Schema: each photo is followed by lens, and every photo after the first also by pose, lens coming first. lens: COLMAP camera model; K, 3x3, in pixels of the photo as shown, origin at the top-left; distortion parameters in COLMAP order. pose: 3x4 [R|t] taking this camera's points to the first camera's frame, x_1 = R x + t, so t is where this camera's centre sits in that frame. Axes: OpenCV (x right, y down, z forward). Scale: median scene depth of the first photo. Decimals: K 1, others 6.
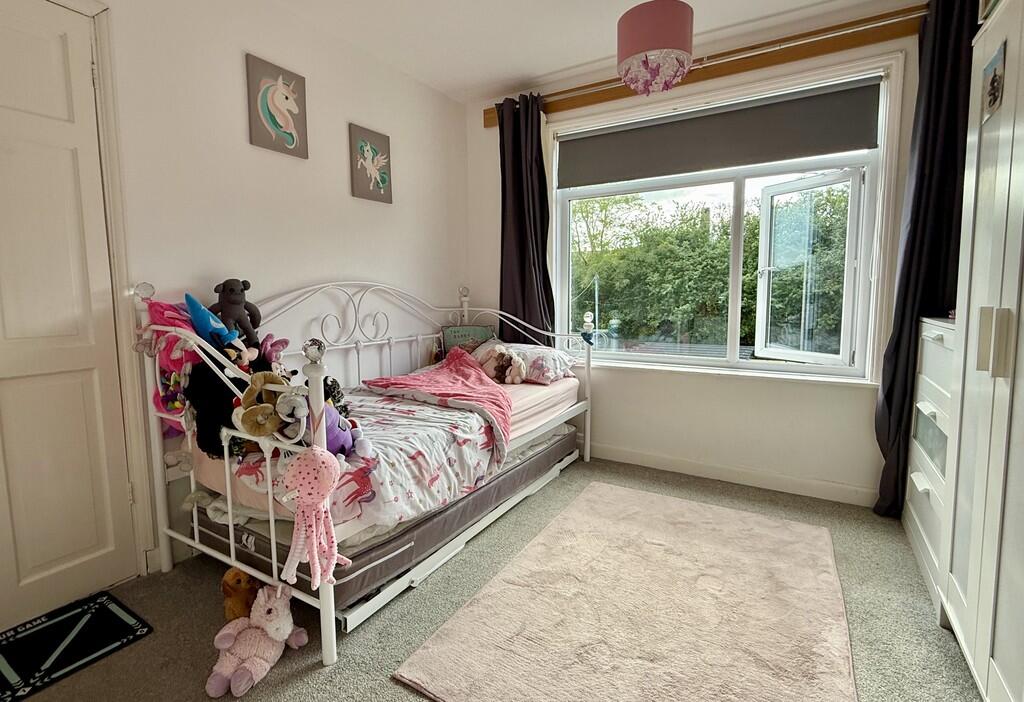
lens RADIAL K [[489.5, 0, 513.3], [0, 489.5, 345.6], [0, 0, 1]] dist [-0.003519, 0.000488]
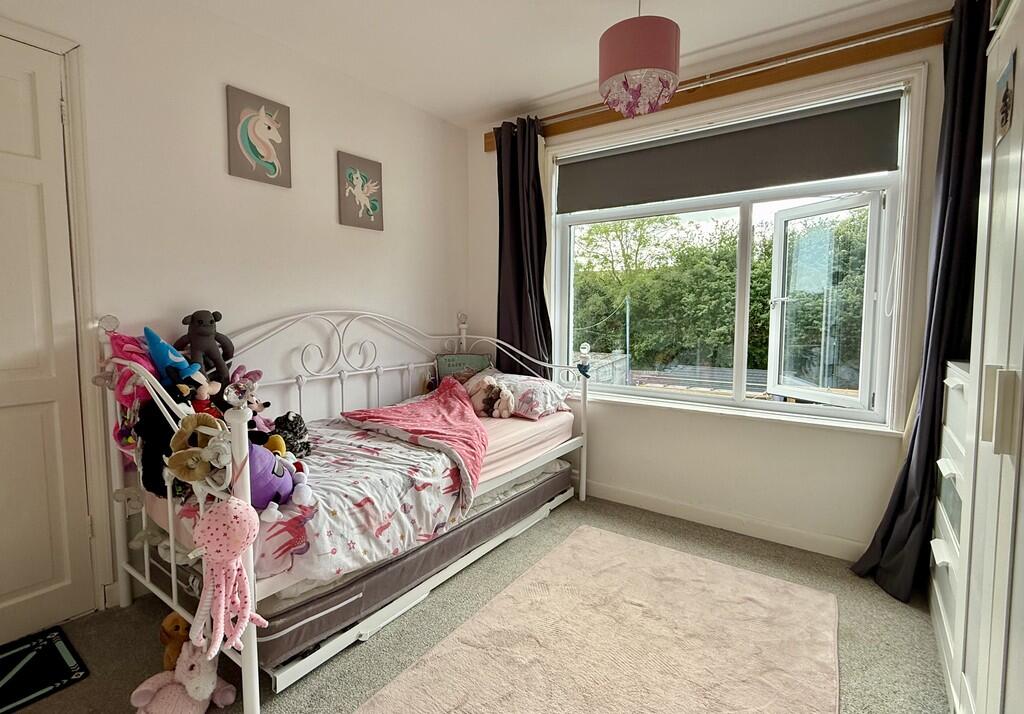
lens RADIAL K [[489.5, 0, 509.8], [0, 489.5, 352.4], [0, 0, 1]] dist [-0.003519, 0.000488]
pose [[0.996749, 0.016028, -0.078965, 0.125191], [-0.017837, 0.999593, -0.022261, -0.039887], [0.078576, 0.023597, 0.996629, 0.061951]]
